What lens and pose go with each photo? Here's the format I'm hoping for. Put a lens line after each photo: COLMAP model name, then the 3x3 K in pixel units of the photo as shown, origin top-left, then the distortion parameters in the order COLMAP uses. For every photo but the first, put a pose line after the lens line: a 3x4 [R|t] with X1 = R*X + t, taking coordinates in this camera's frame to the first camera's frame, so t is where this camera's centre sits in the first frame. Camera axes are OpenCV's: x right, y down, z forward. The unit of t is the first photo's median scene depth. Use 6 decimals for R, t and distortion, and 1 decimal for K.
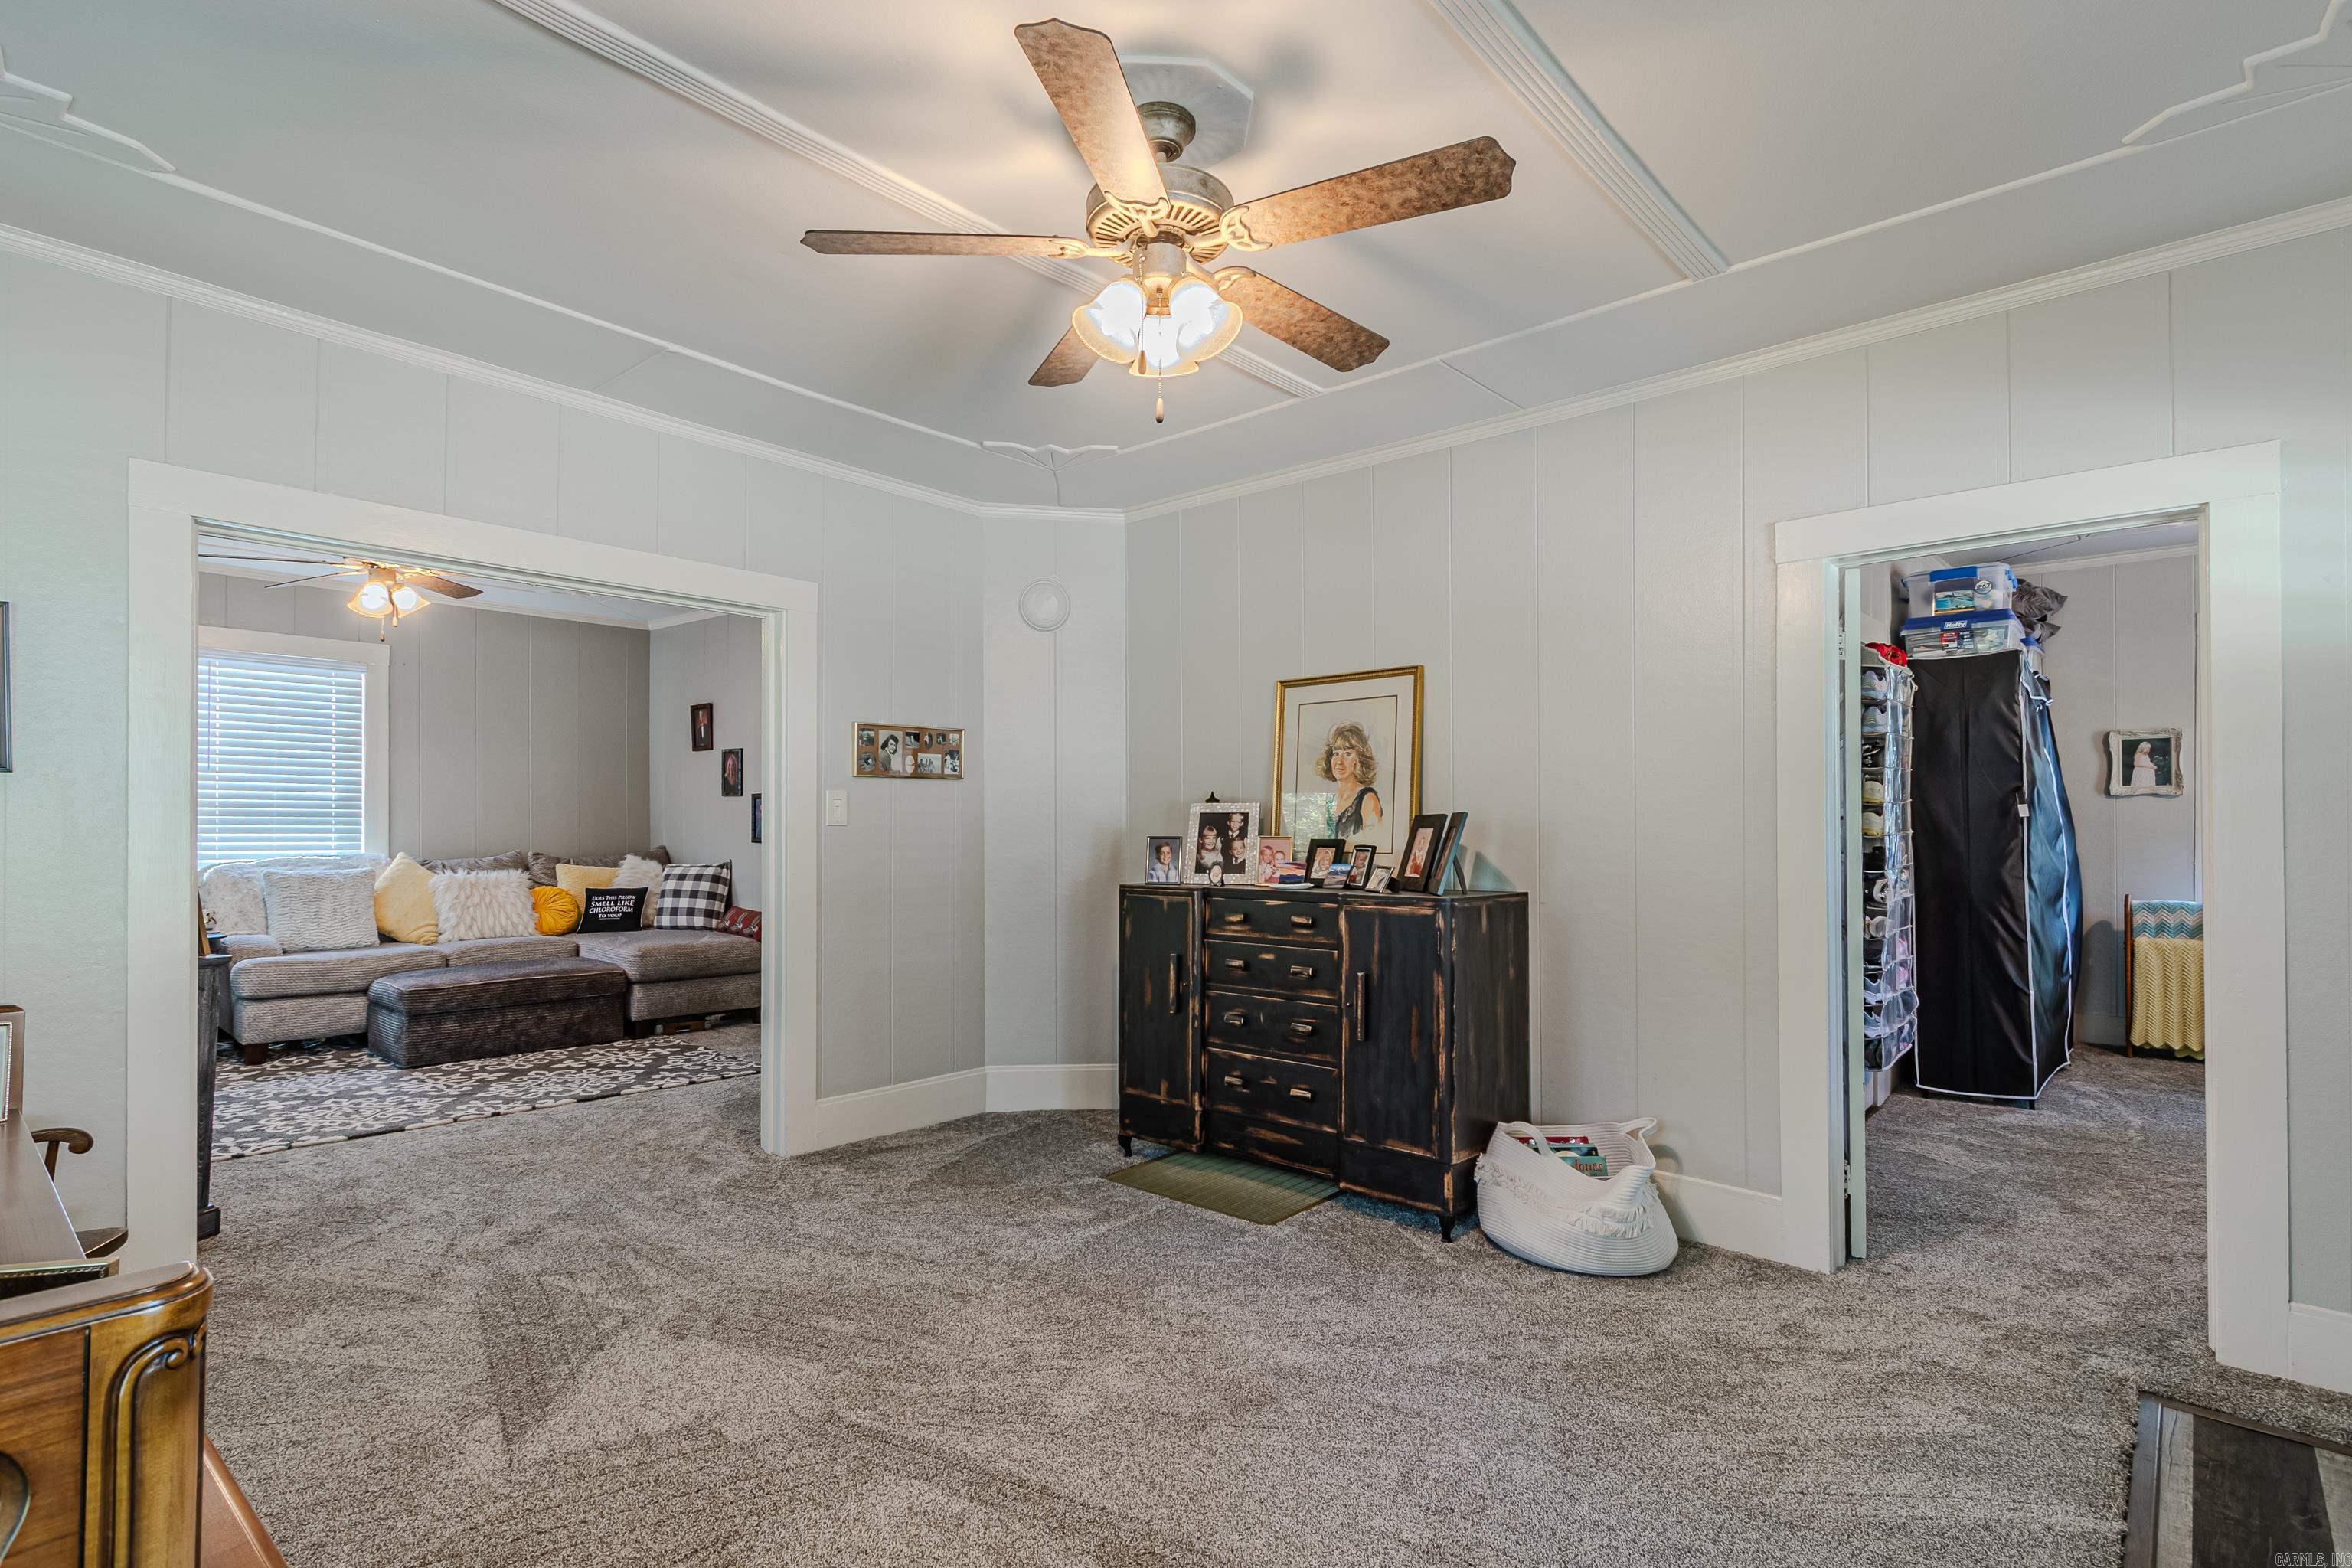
lens RADIAL K [[1126.4, 0, 1159.0], [0, 1126.4, 818.0], [0, 0, 1]] dist [-0.001690, -0.000290]
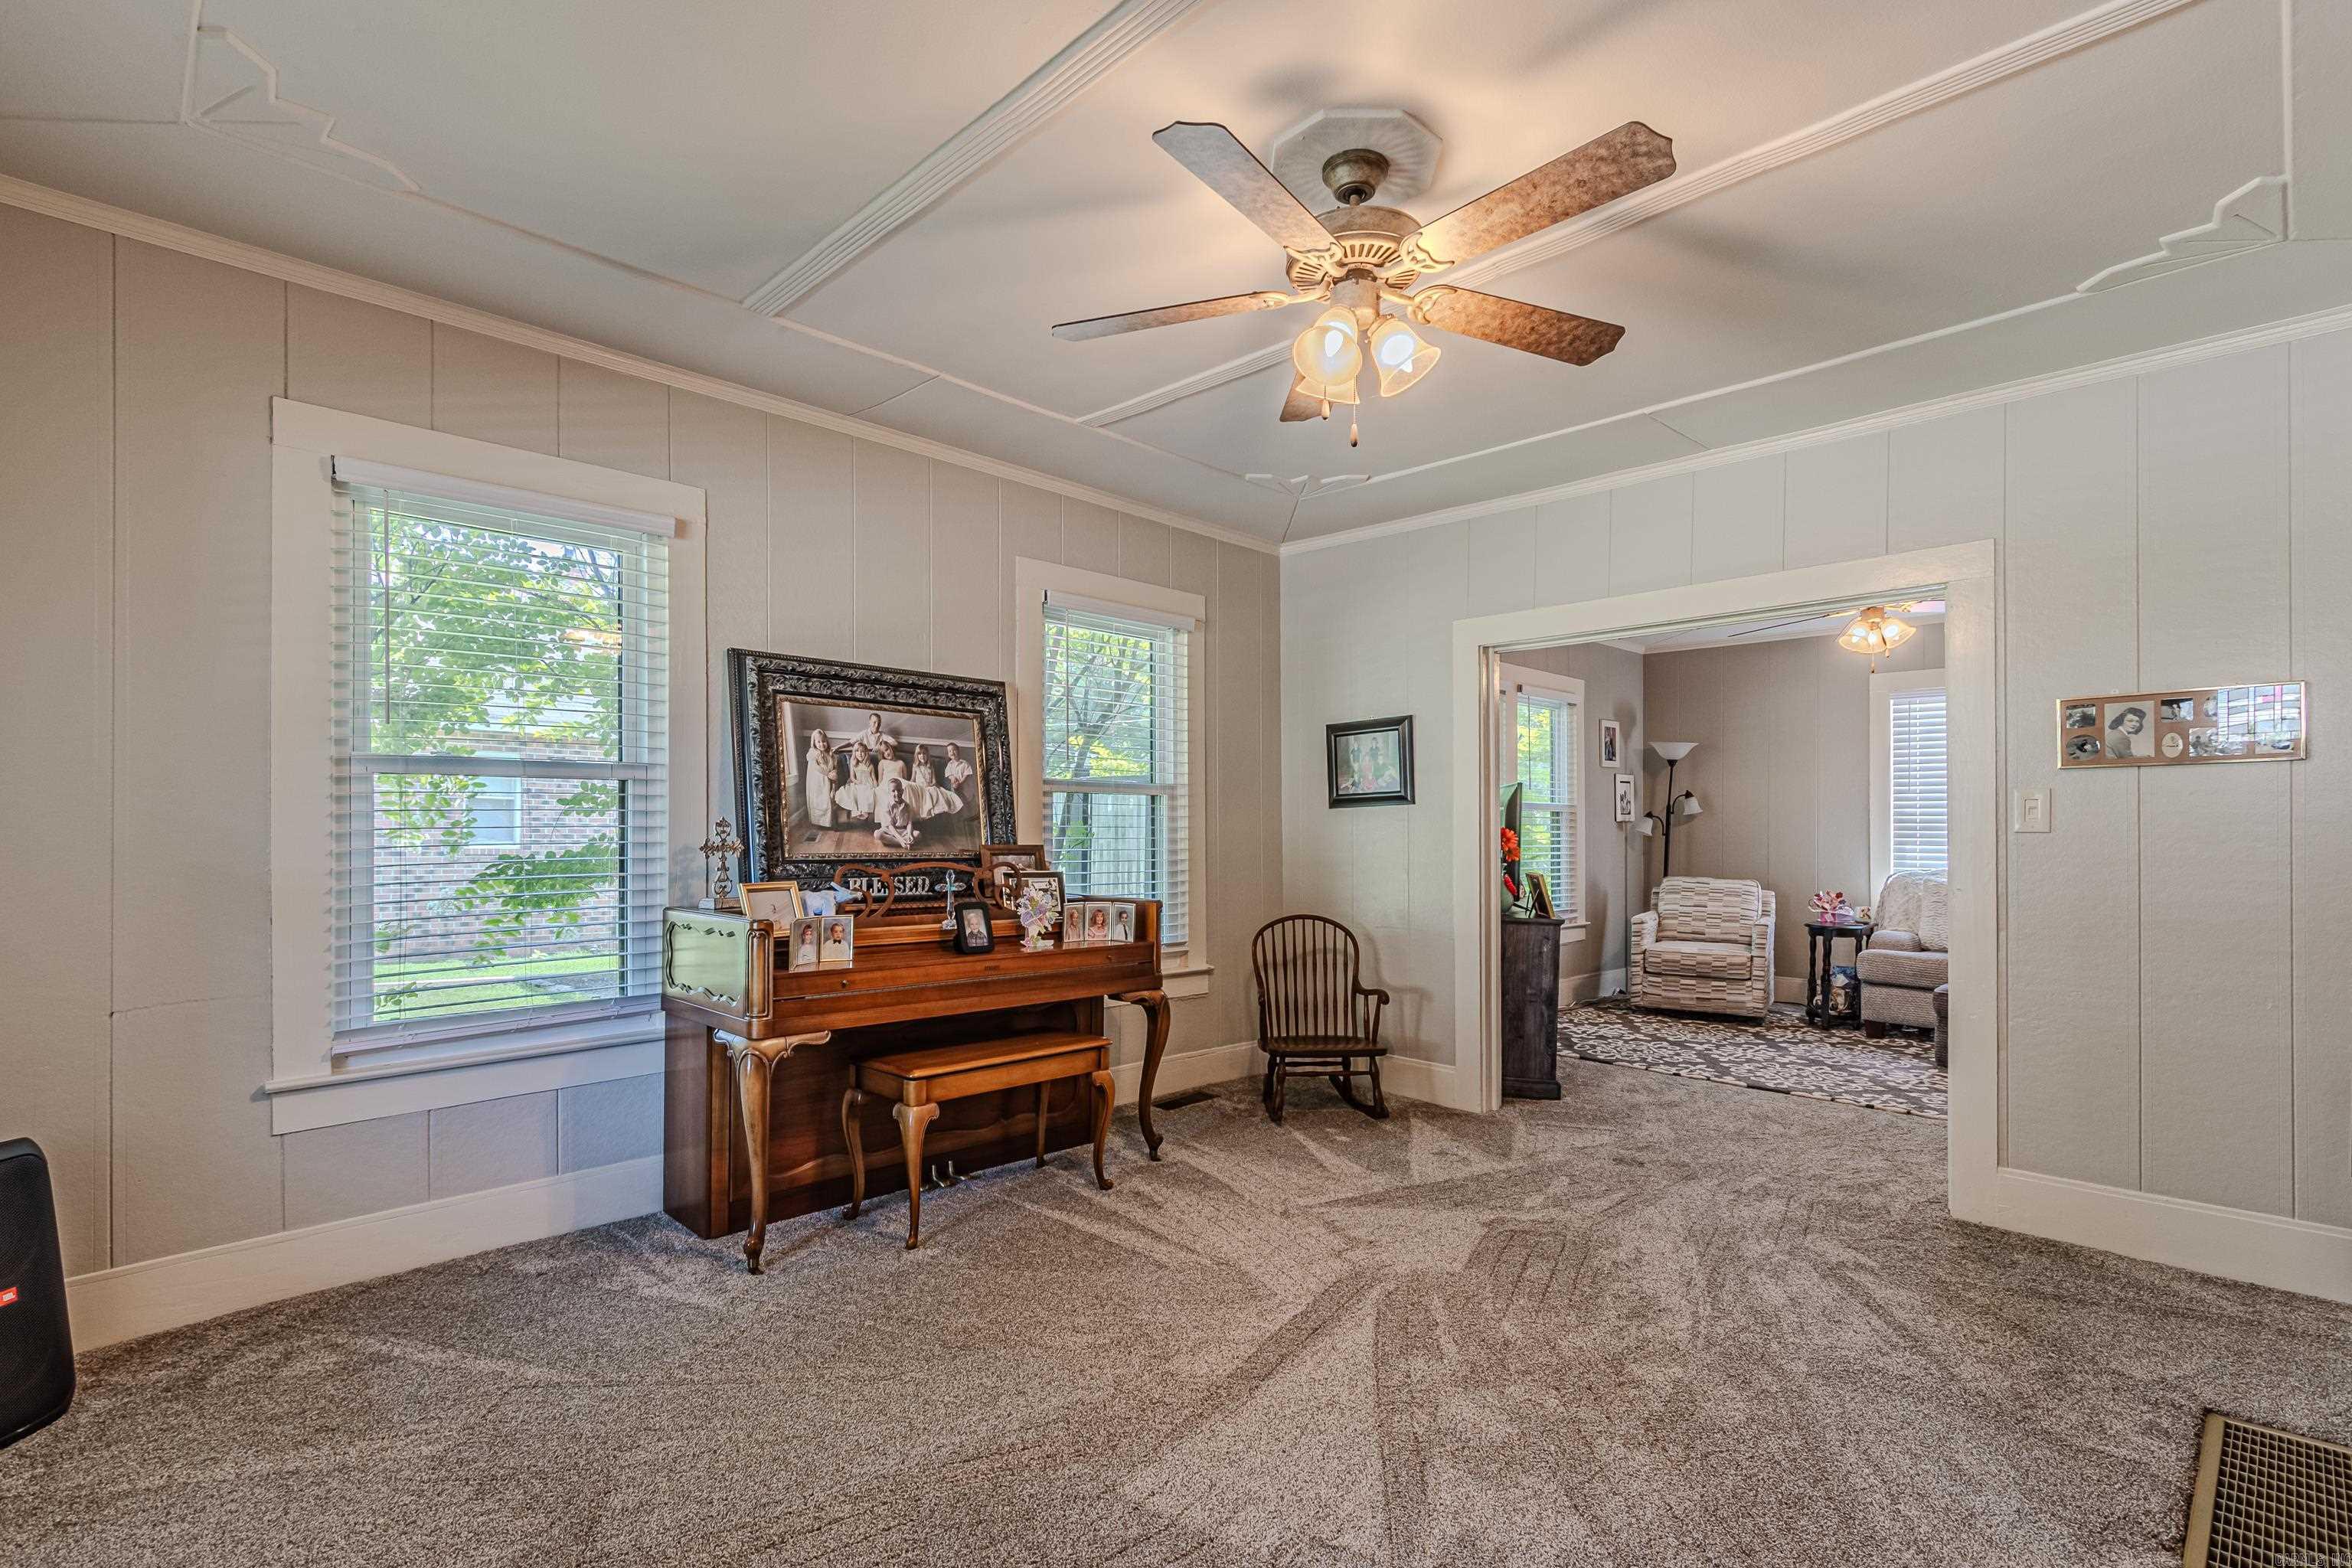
lens RADIAL K [[1099.3, 0, 1180.7], [0, 1099.3, 836.8], [0, 0, 1]] dist [0.001391, 0.000079]
pose [[-0.062013, -0.002925, -0.998071, 0.377805], [-0.001297, 0.999995, -0.002850, 0.009034], [0.998074, 0.001117, -0.062017, 0.320409]]
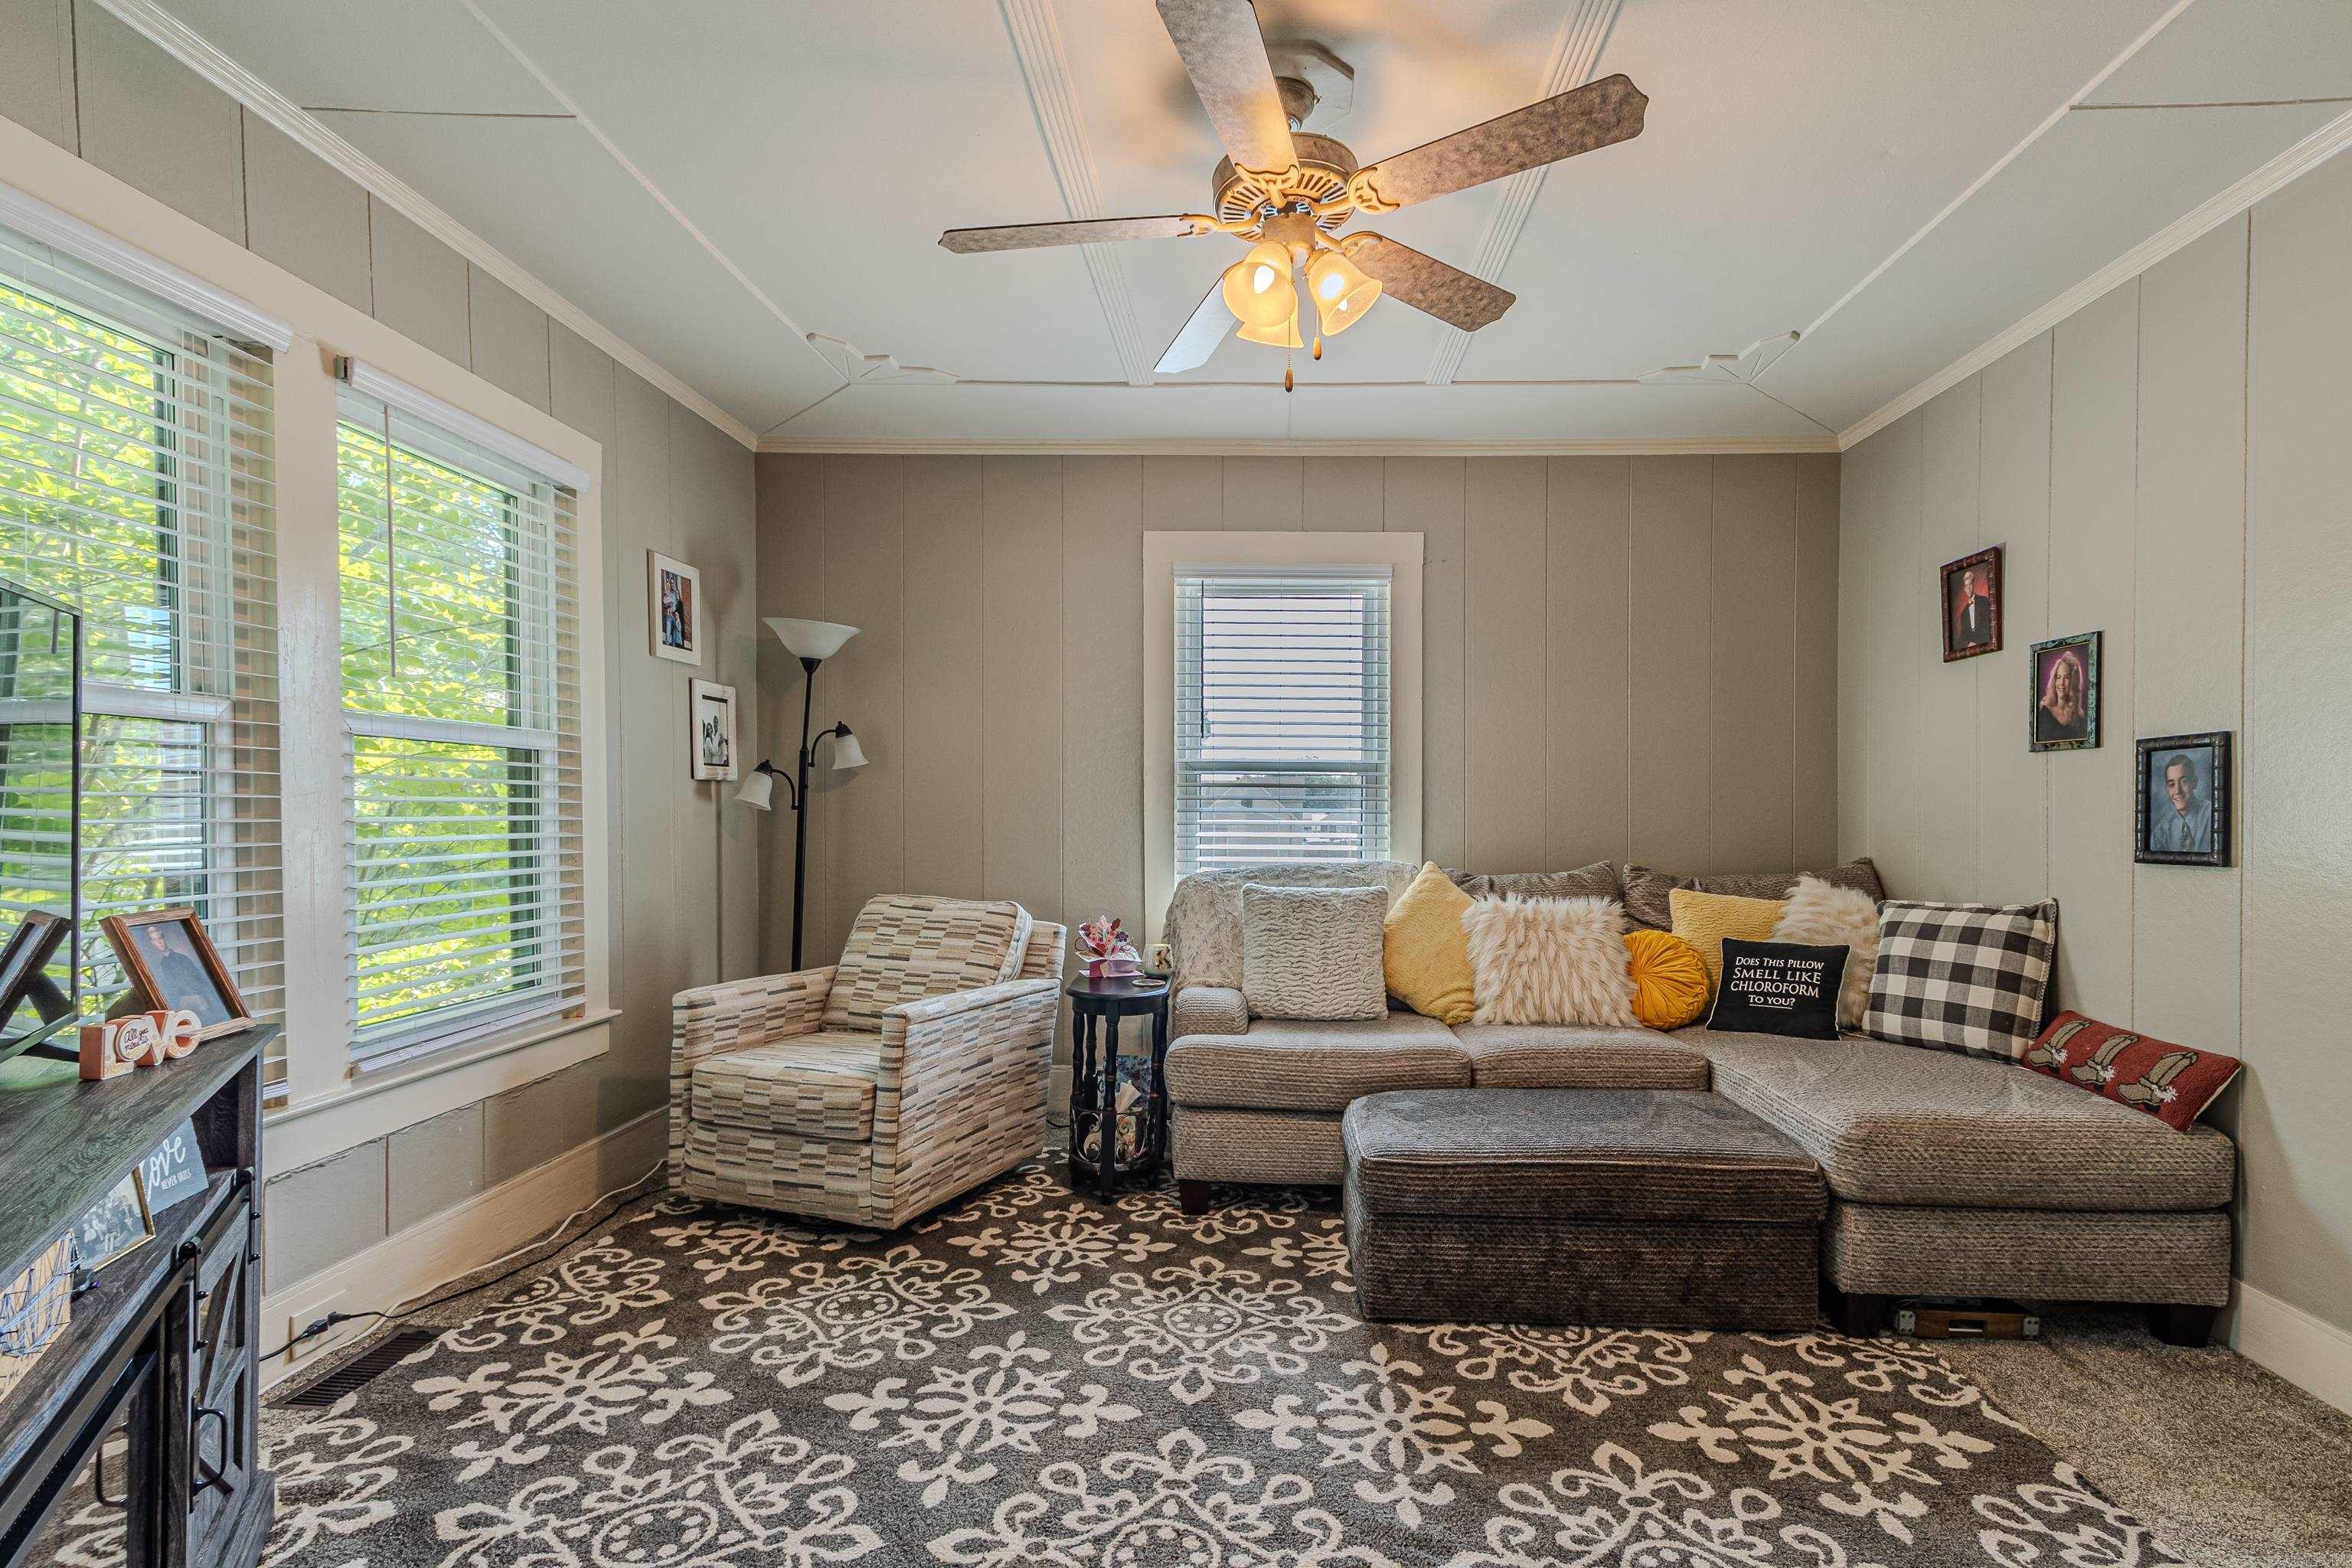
lens RADIAL K [[1113.5, 0, 1241.7], [0, 1113.5, 831.2], [0, 0, 1]] dist [0.006163, 0.000204]
pose [[0.649332, 0.011510, -0.760418, -0.314963], [0.000116, 0.999884, 0.015233, 0.005587], [0.760505, -0.009980, 0.649255, 0.595915]]
